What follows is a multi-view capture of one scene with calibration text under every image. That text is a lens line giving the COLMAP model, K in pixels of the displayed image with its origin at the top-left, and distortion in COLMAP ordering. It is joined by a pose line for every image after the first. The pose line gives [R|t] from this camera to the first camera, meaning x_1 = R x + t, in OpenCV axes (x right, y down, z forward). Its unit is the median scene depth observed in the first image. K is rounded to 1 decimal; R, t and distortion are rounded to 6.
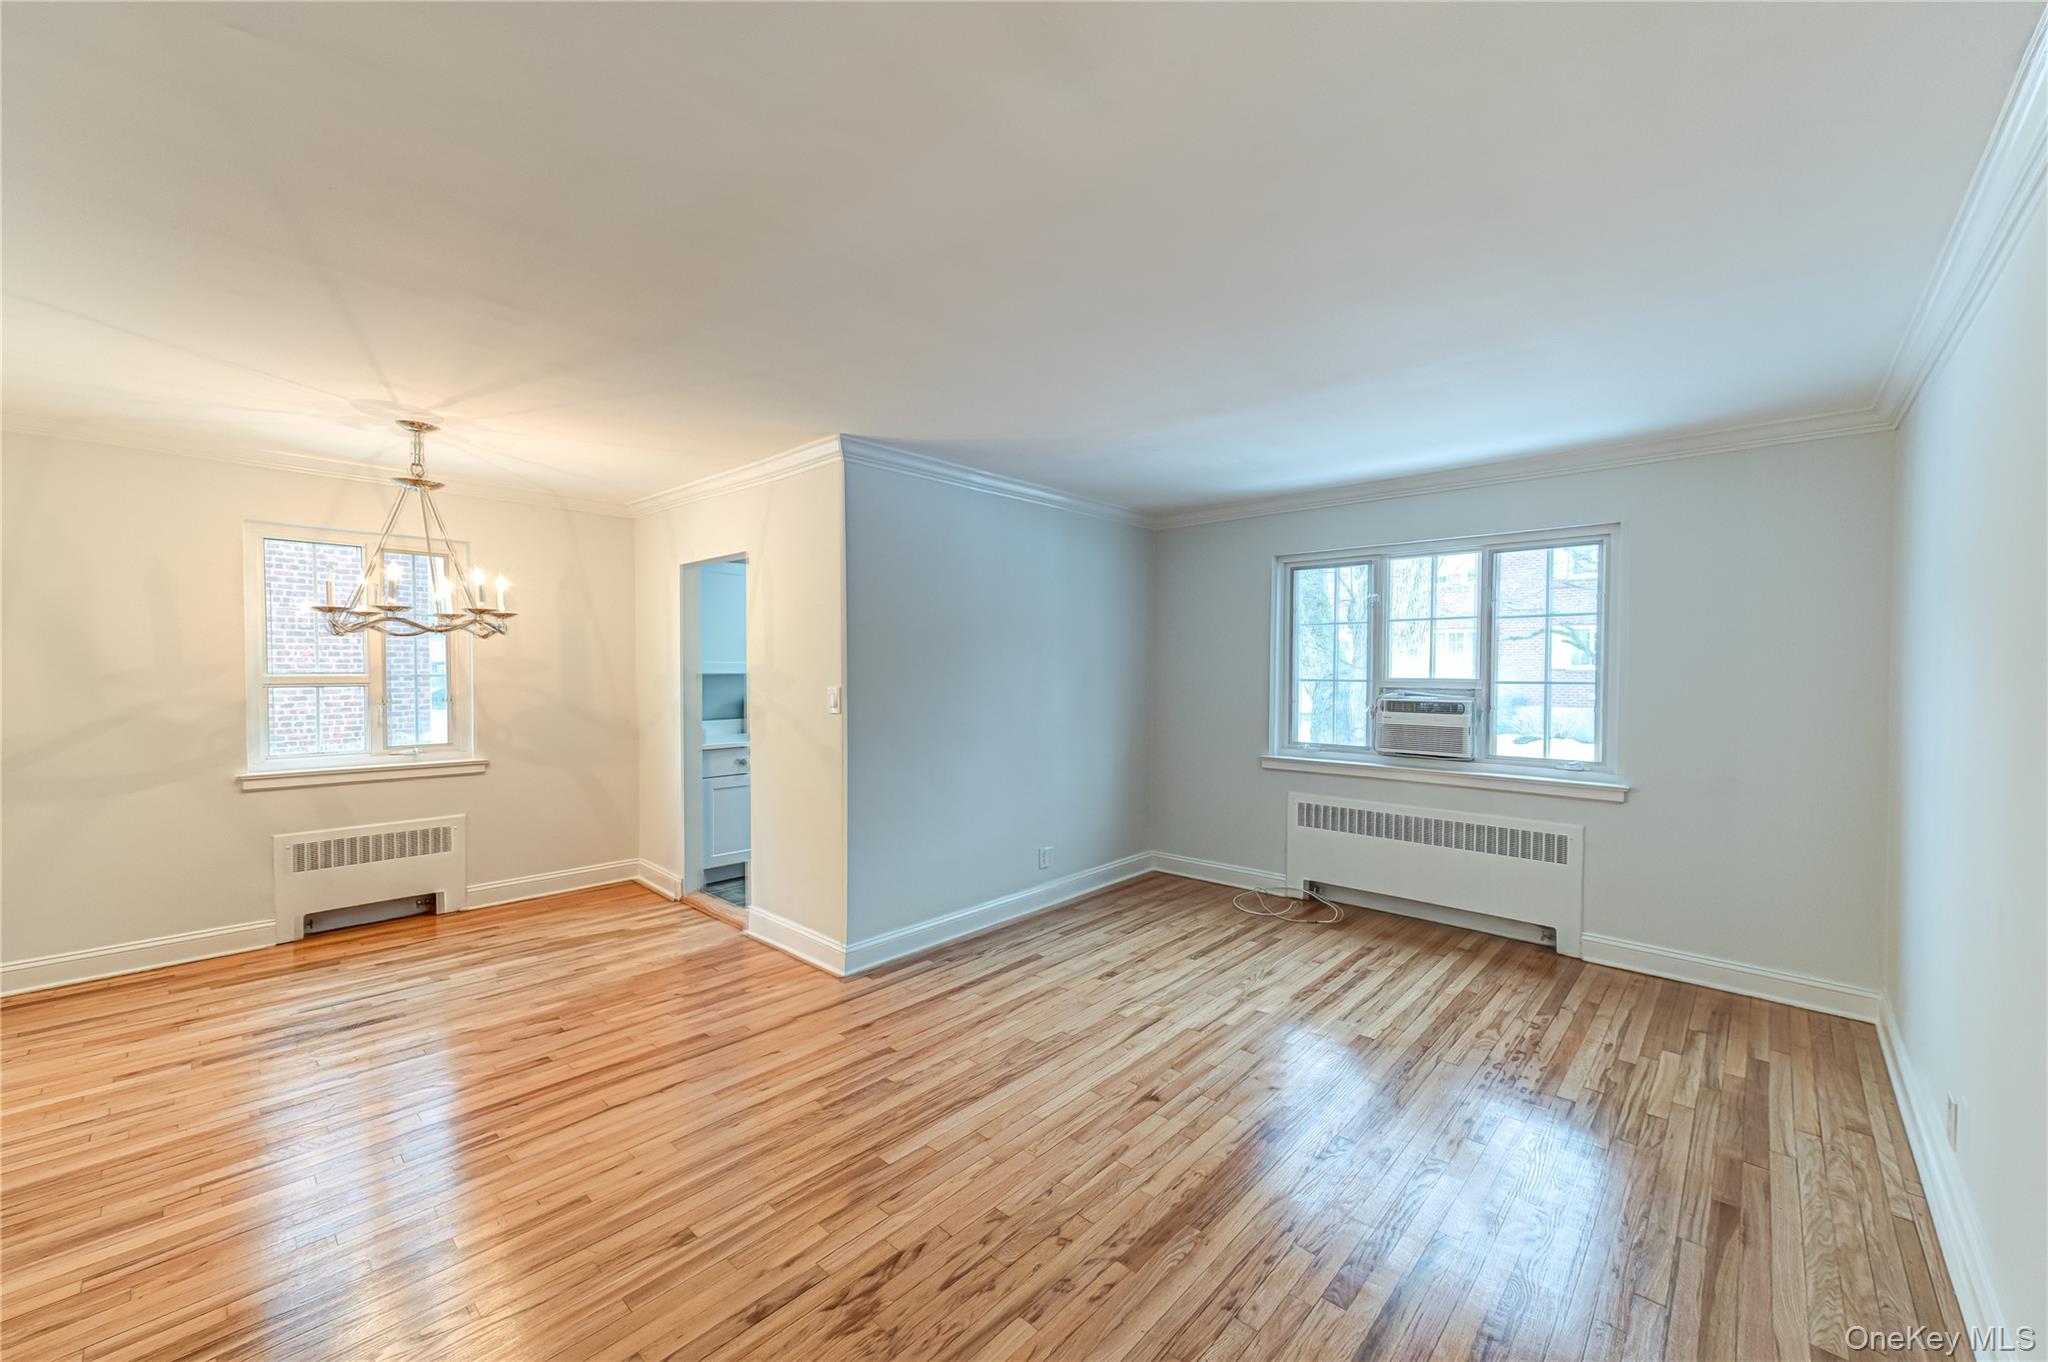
lens RADIAL K [[795.5, 0, 1041.9], [0, 795.5, 682.3], [0, 0, 1]] dist [0.002801, 0.000682]
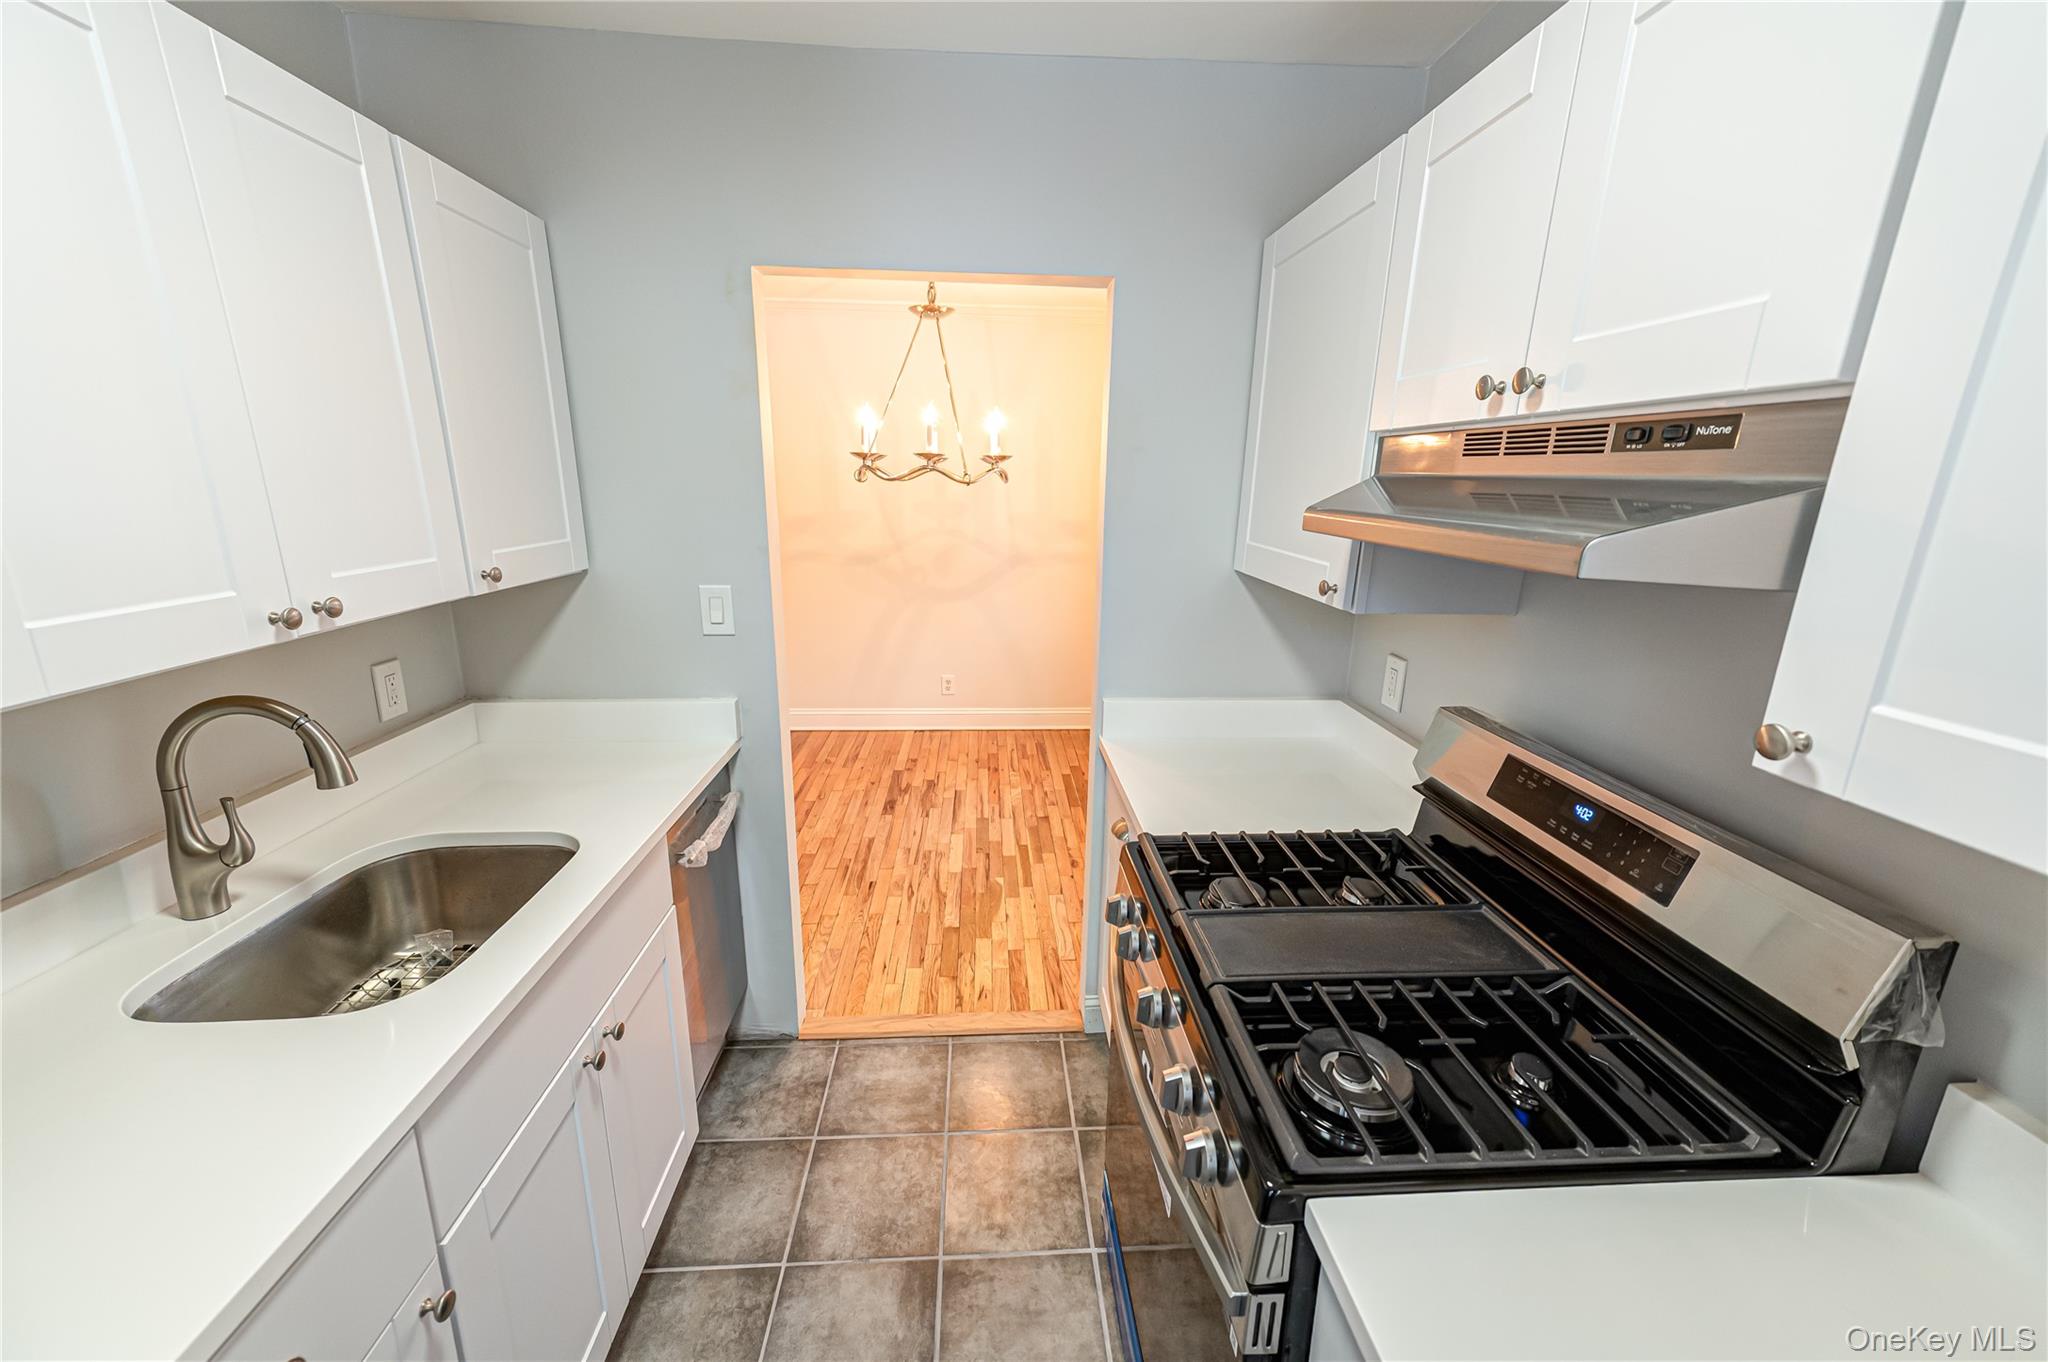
lens RADIAL K [[795.5, 0, 1024.8], [0, 795.5, 688.3], [0, 0, 1]] dist [0.002801, 0.000682]
pose [[-0.686812, 0.177109, -0.704927, -0.143270], [-0.043986, 0.957953, 0.283535, -0.099177], [0.725503, 0.225742, -0.650143, 1.792060]]
